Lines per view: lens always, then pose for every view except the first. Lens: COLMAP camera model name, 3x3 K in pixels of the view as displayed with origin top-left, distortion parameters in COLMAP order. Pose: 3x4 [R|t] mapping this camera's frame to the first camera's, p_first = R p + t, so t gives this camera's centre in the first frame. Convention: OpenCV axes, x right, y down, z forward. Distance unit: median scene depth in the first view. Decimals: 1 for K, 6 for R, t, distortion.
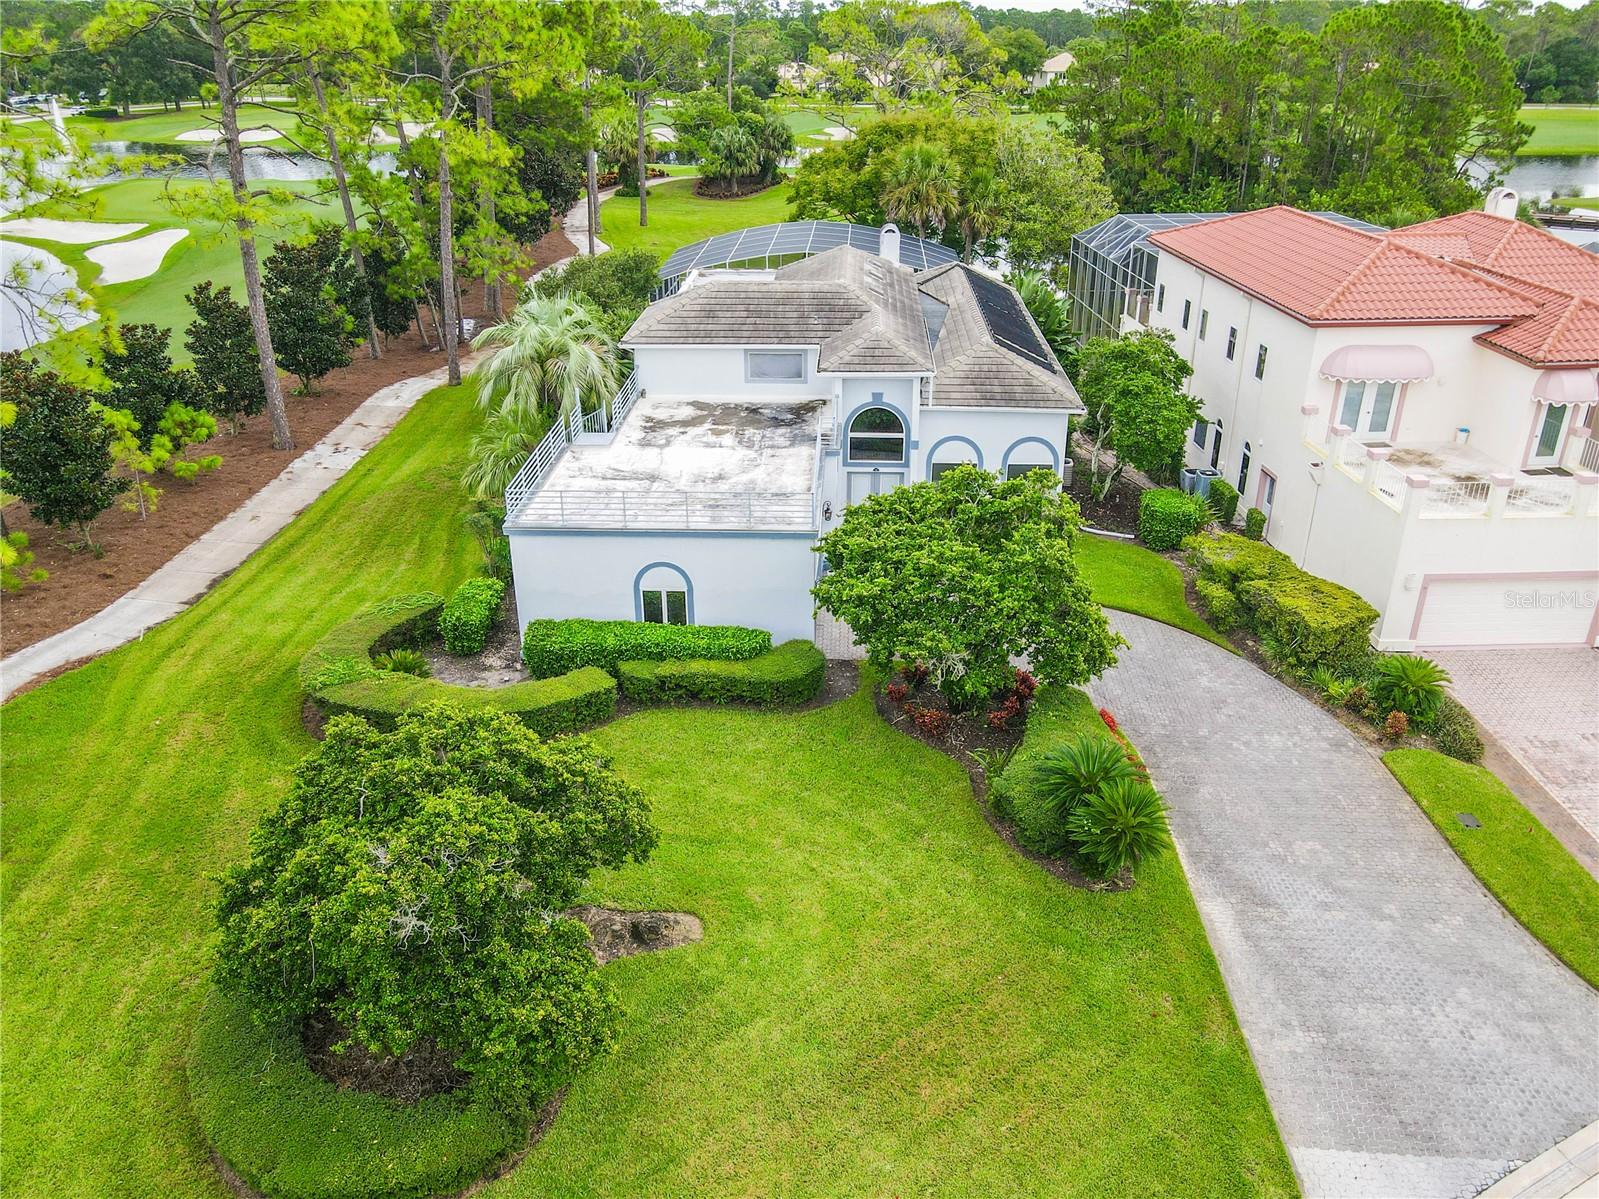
lens RADIAL K [[1104.3, 0, 815.3], [0, 1104.3, 597.5], [0, 0, 1]] dist [0.006676, 0.005677]
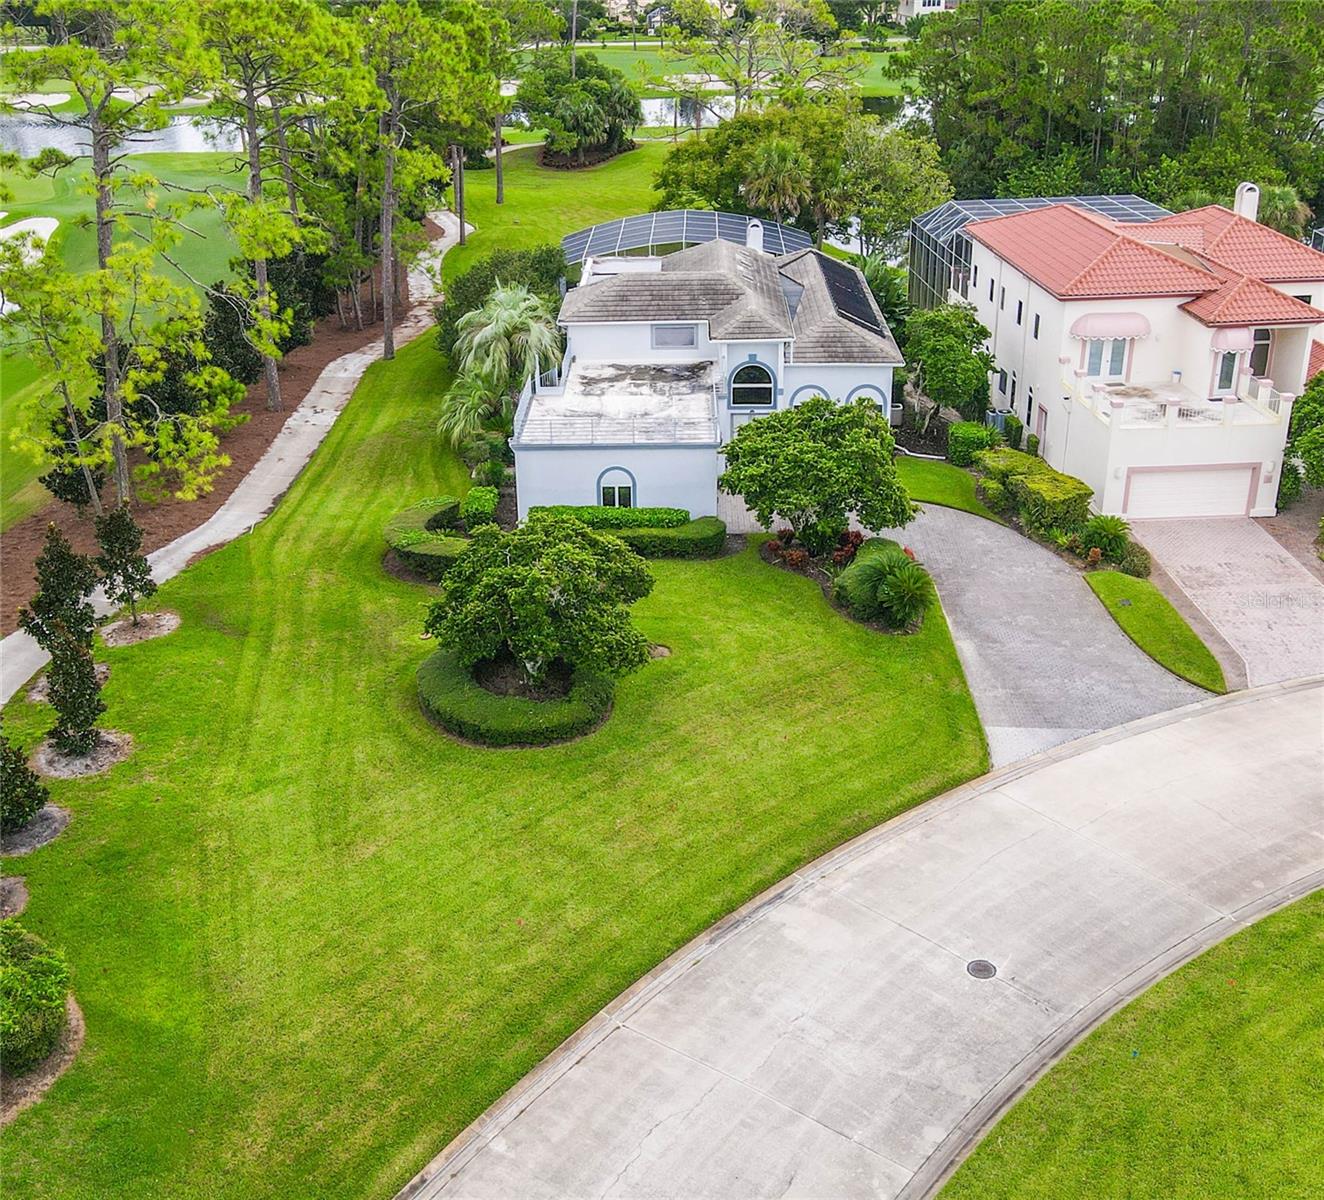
lens RADIAL K [[1286.8, 0, 653.7], [0, 1286.8, 597.0], [0, 0, 1]] dist [-0.000554, 0.000000]
pose [[0.999811, -0.019237, -0.002803, -0.072628], [0.019208, 0.999765, -0.010007, 0.139141], [0.002995, 0.009952, 0.999946, -0.636966]]
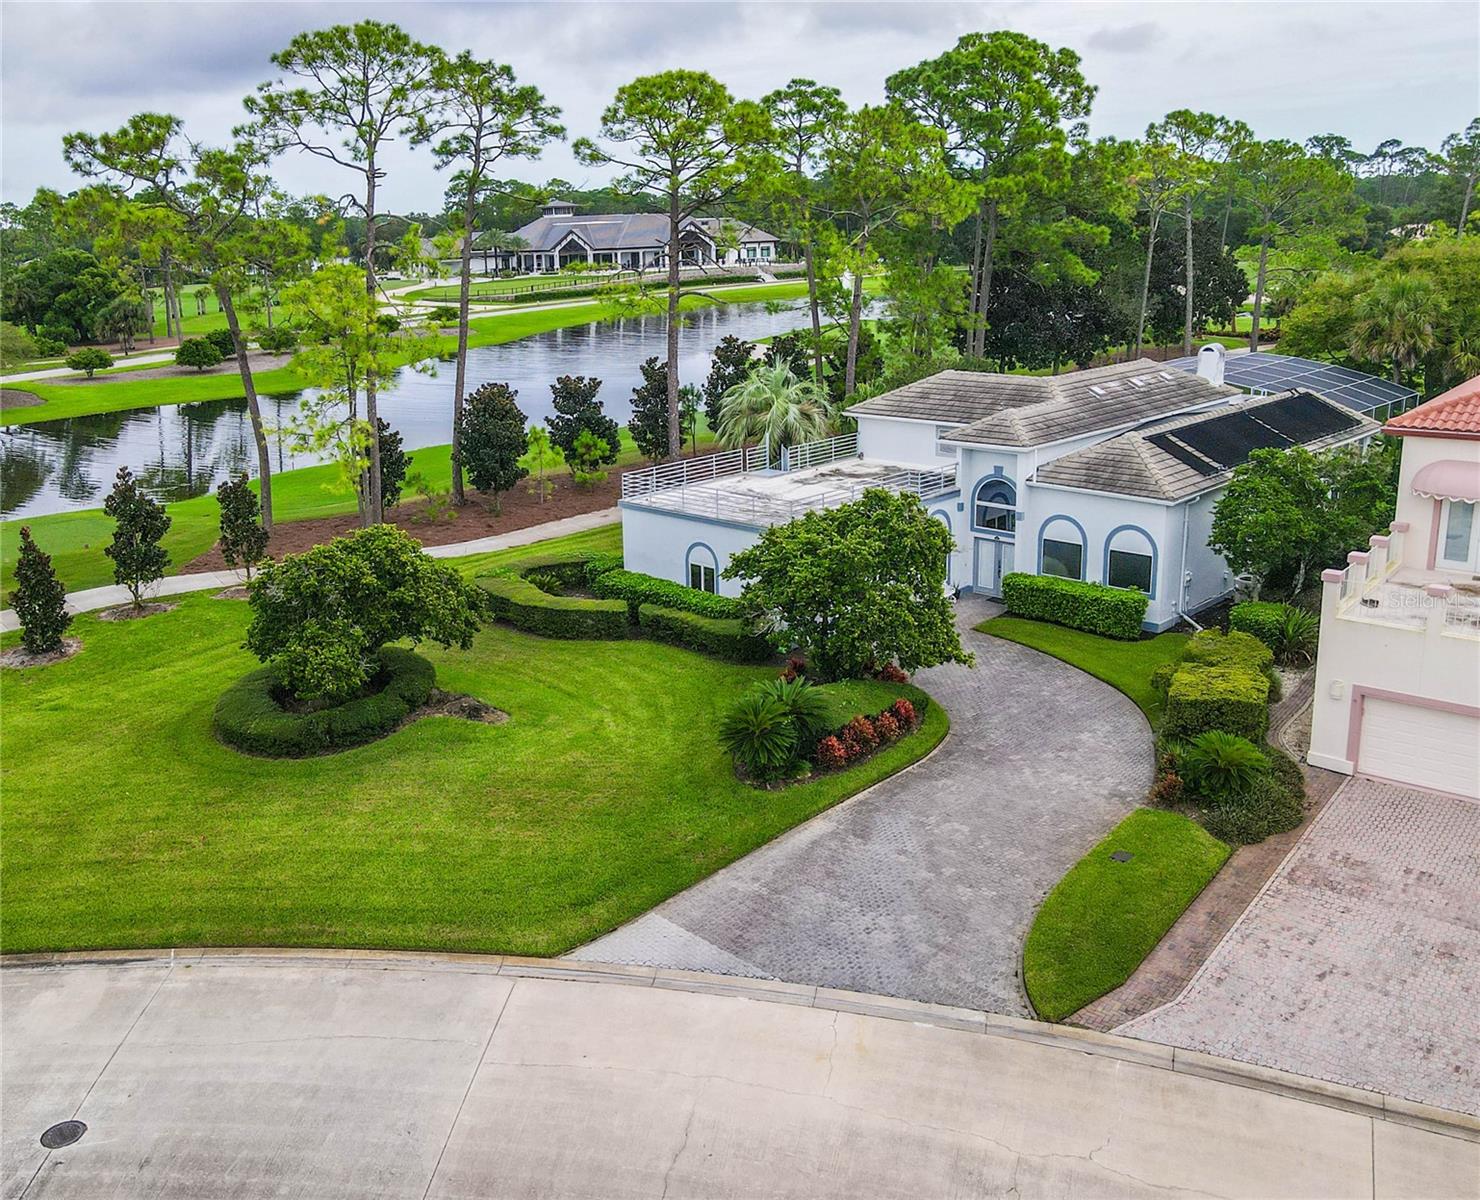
lens RADIAL K [[1238.8, 0, 732.4], [0, 1238.8, 600.0], [0, 0, 1]] dist [0.005739, 0.003866]
pose [[0.768727, 0.172045, -0.616003, 0.681729], [-0.267570, 0.961315, -0.065419, 0.101771], [0.580918, 0.215113, 0.785023, -0.102637]]
